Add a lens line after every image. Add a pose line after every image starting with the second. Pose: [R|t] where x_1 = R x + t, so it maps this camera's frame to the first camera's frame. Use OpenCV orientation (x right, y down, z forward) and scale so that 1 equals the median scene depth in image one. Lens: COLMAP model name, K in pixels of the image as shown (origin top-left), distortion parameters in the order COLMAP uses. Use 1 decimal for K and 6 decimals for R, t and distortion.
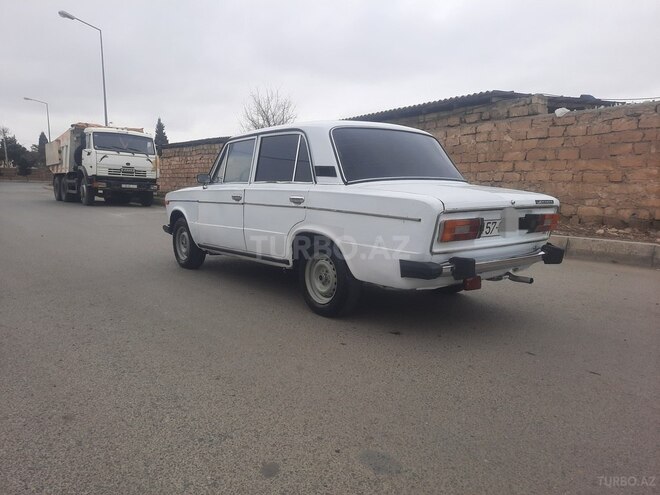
lens RADIAL K [[478.9, 0, 330.0], [0, 478.9, 247.5], [0, 0, 1]] dist [0.077189, -0.077964]
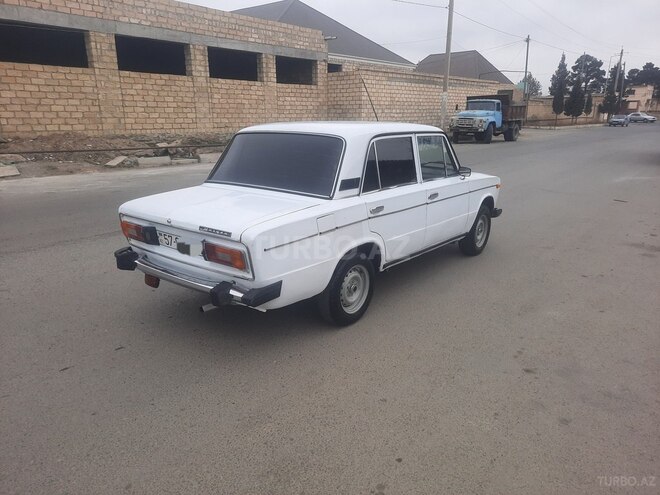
lens RADIAL K [[475.0, 0, 330.3], [0, 475.0, 252.1], [0, 0, 1]] dist [0.068495, -0.054661]
pose [[0.223903, 0.257585, -0.939956, 0.499099], [-0.132727, 0.963515, 0.232425, -0.108936], [0.965531, 0.072717, 0.249923, 0.379989]]
